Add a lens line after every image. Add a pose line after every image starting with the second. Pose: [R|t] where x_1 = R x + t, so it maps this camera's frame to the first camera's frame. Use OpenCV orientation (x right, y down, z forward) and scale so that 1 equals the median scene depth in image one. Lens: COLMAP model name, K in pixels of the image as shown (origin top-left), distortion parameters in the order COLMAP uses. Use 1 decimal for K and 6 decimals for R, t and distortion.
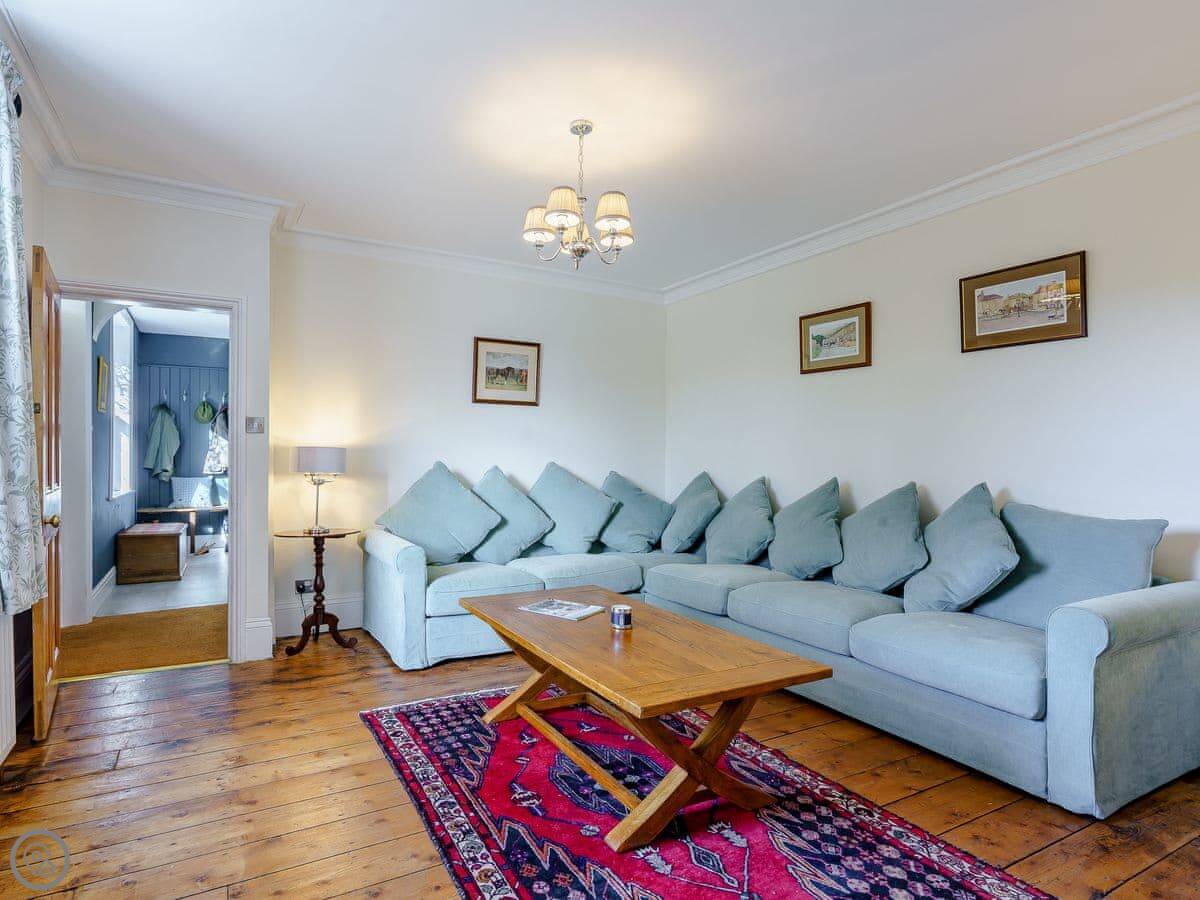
lens RADIAL K [[642.6, 0, 600.0], [0, 642.6, 450.0], [0, 0, 1]] dist [-0.002734, -0.000711]
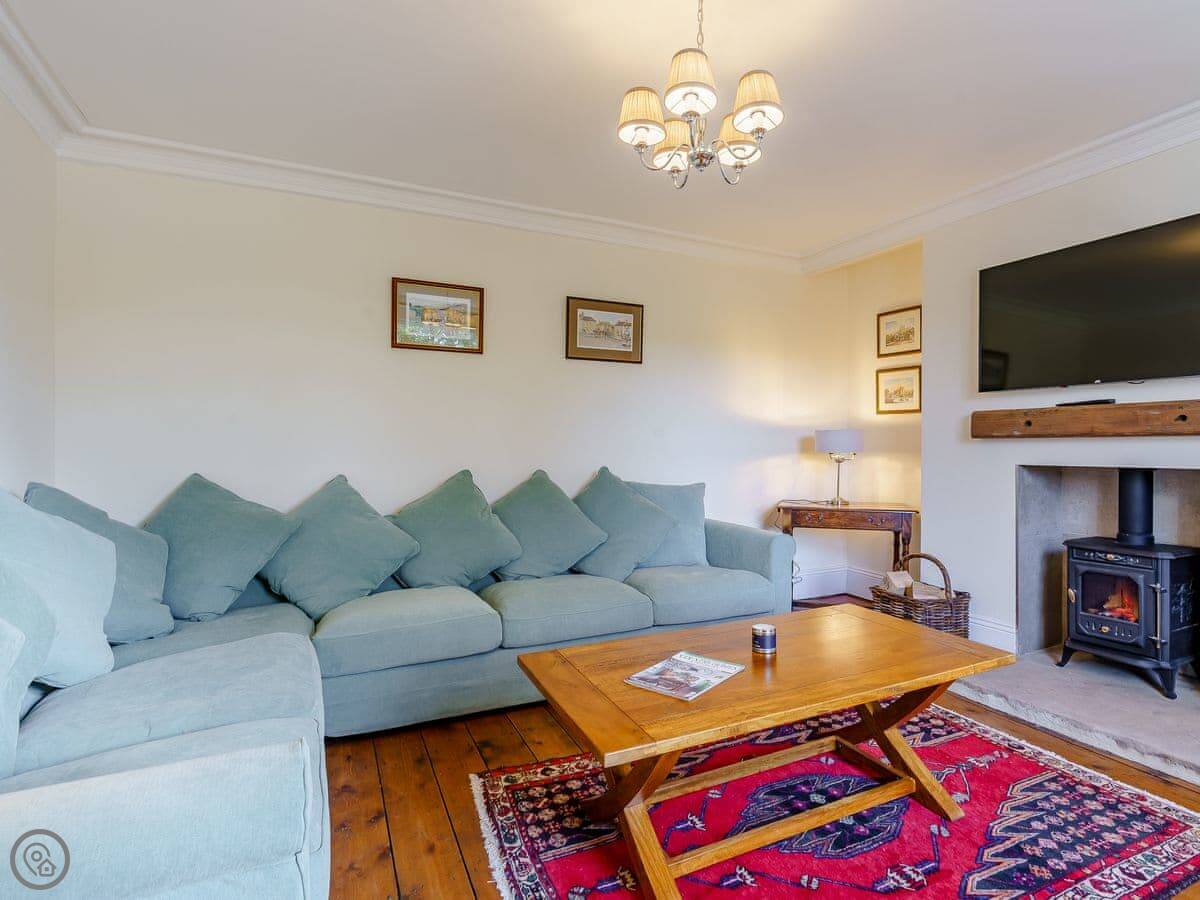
lens RADIAL K [[627.9, 0, 600.0], [0, 627.9, 450.0], [0, 0, 1]] dist [-0.000835, 0.001763]
pose [[0.078397, -0.009926, 0.996873, -0.639334], [-0.004156, 0.999938, 0.010283, 0.005192], [-0.996914, -0.004949, 0.078351, 0.921377]]
